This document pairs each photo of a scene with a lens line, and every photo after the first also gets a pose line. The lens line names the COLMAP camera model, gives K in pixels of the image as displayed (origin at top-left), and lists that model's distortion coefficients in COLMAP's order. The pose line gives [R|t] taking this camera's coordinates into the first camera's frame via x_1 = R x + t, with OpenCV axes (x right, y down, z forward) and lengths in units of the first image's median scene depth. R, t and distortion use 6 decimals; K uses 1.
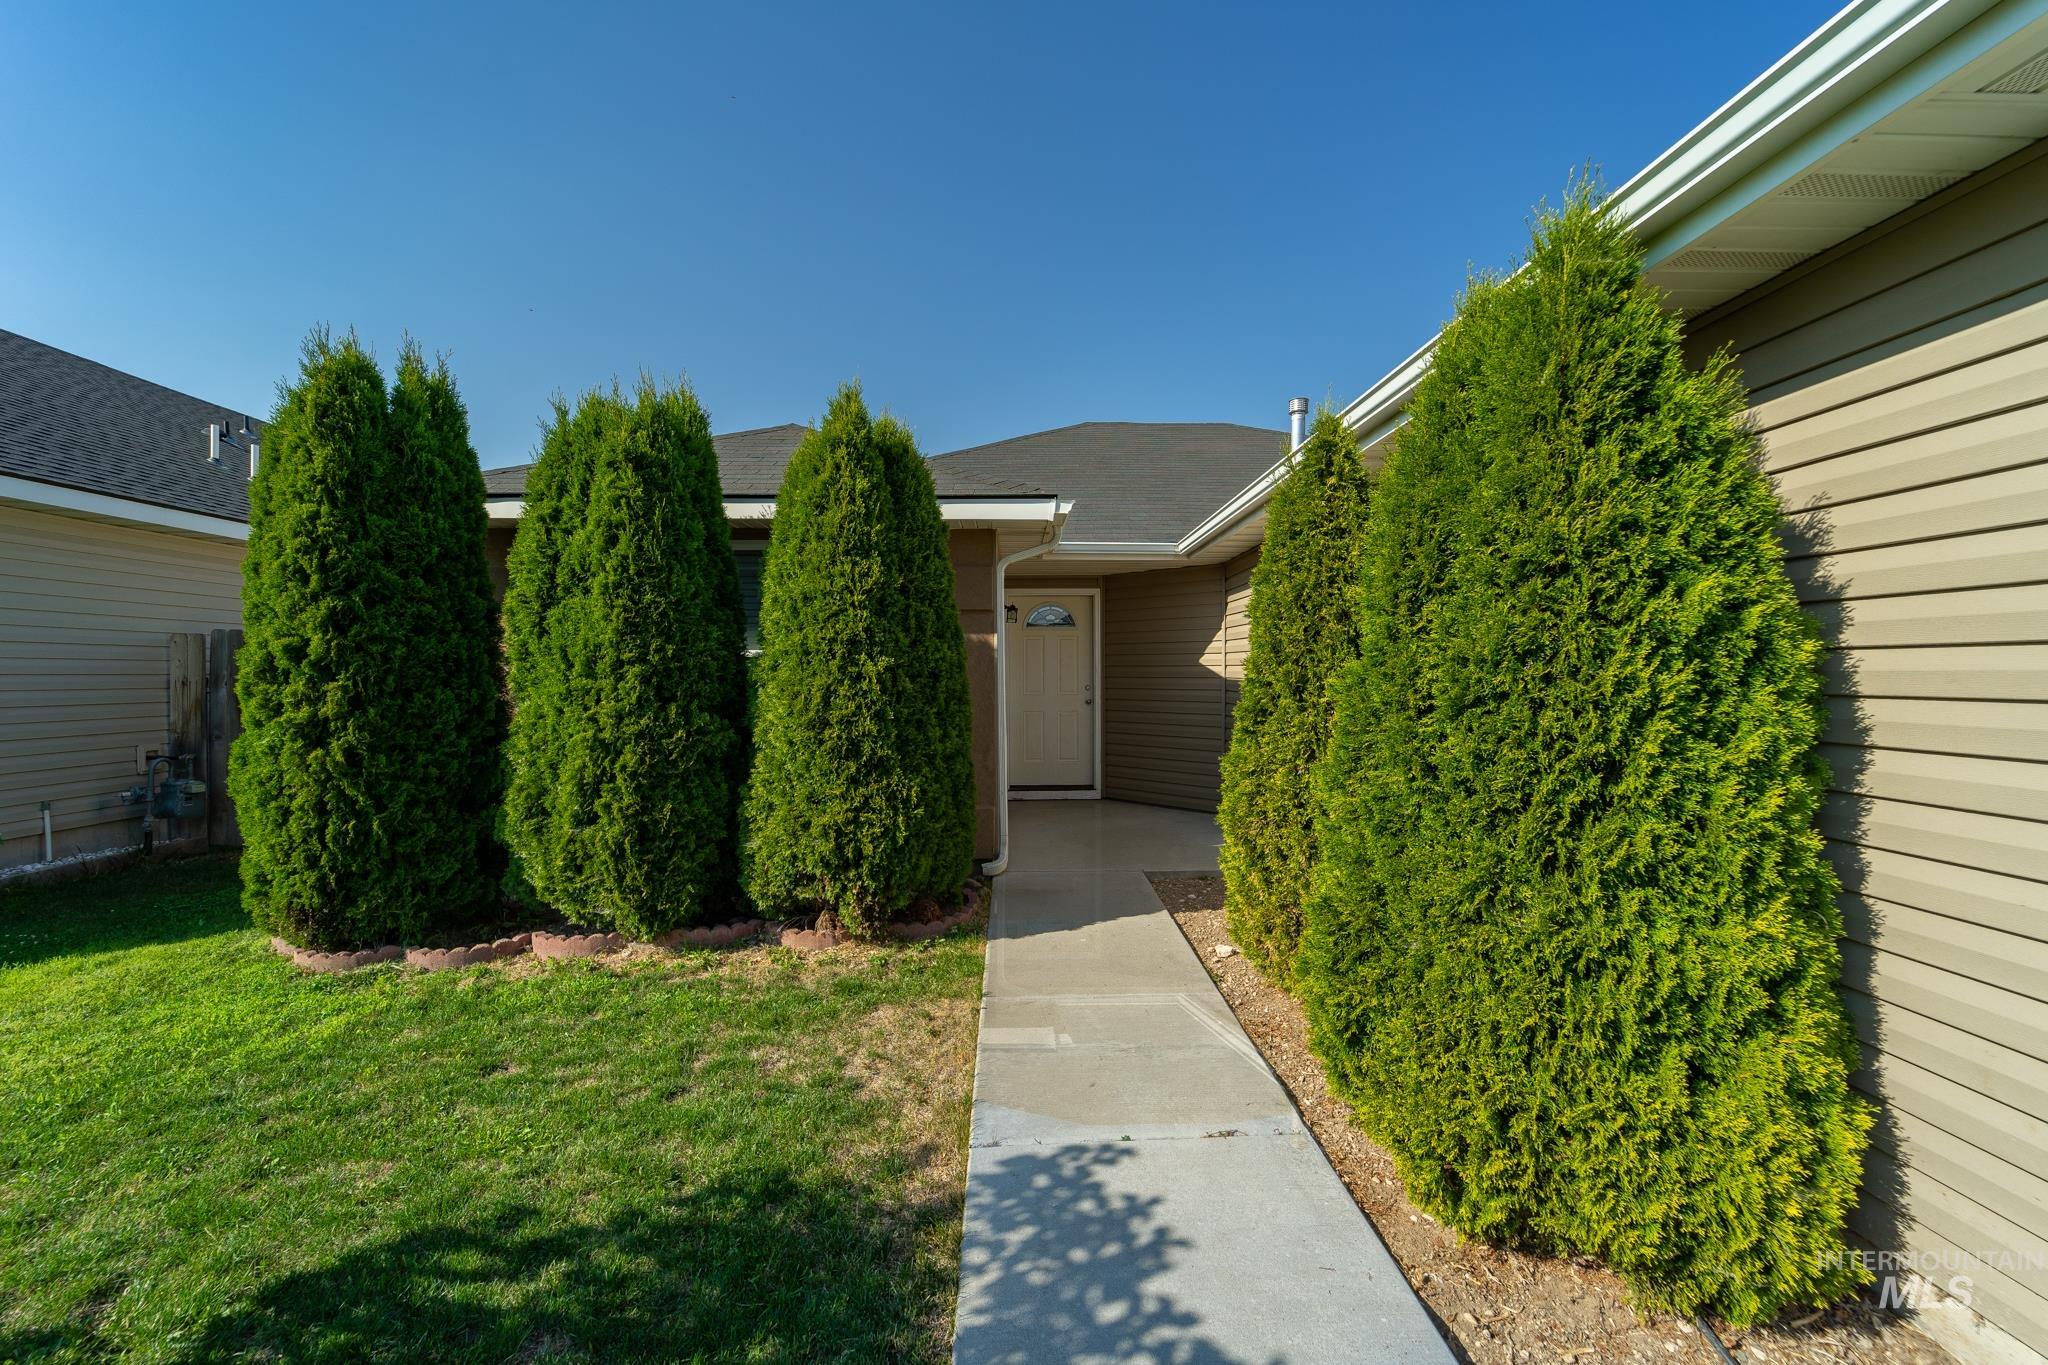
lens RADIAL K [[830.5, 0, 1023.7], [0, 830.5, 677.5], [0, 0, 1]] dist [-0.015119, 0.000028]
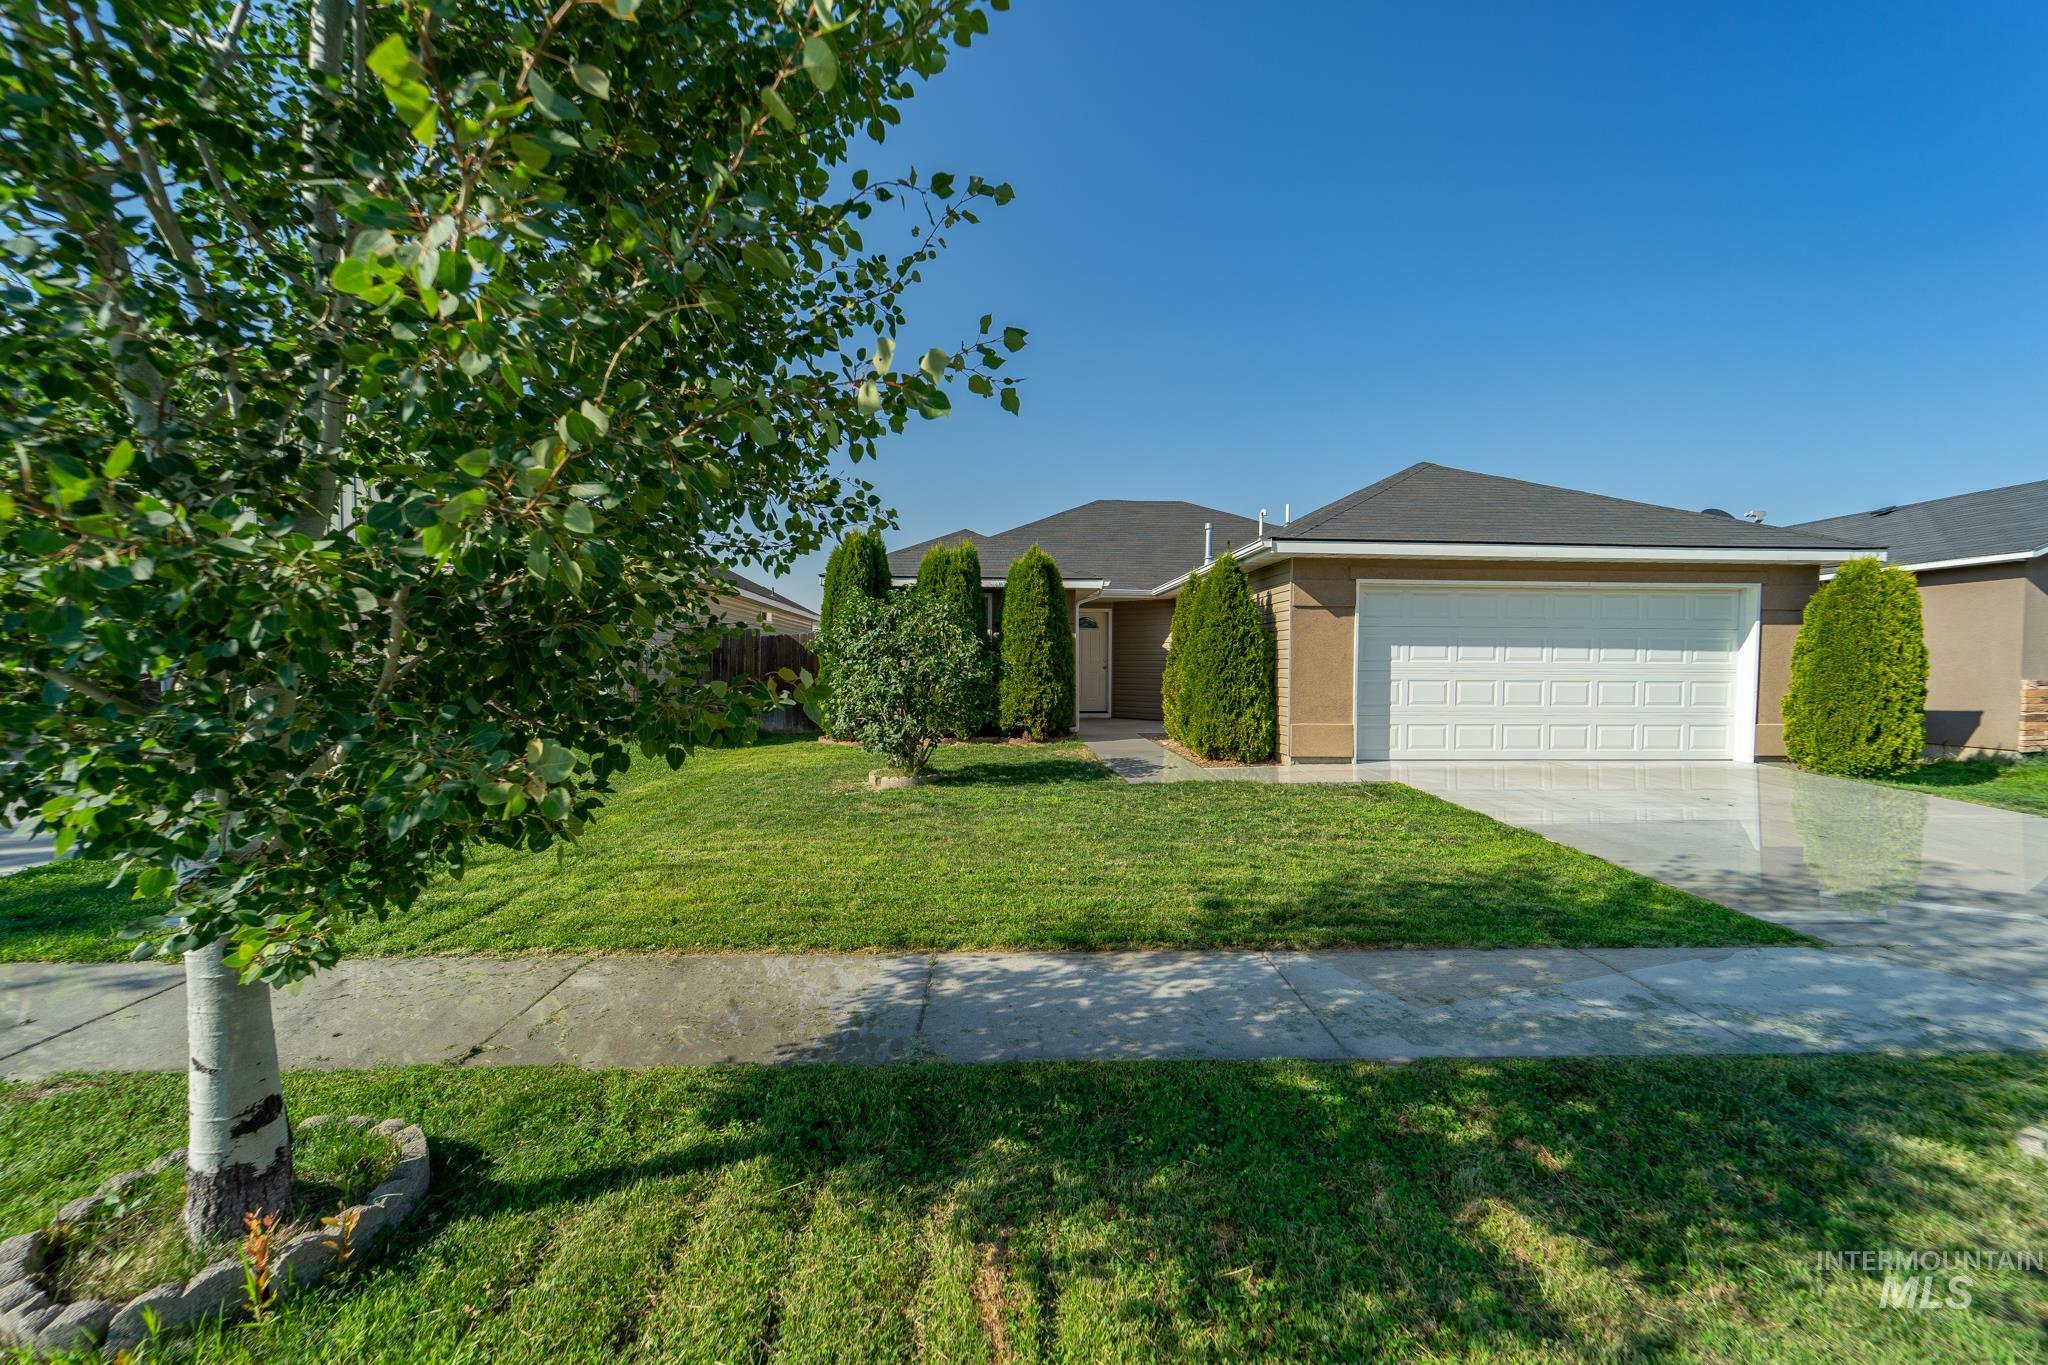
lens RADIAL K [[830.5, 0, 1023.1], [0, 830.5, 683.7], [0, 0, 1]] dist [-0.015119, 0.000028]
pose [[0.999664, 0.007414, 0.024855, -0.332907], [-0.007851, 0.999816, 0.017515, 0.072669], [-0.024720, -0.017704, 0.999538, -1.915643]]
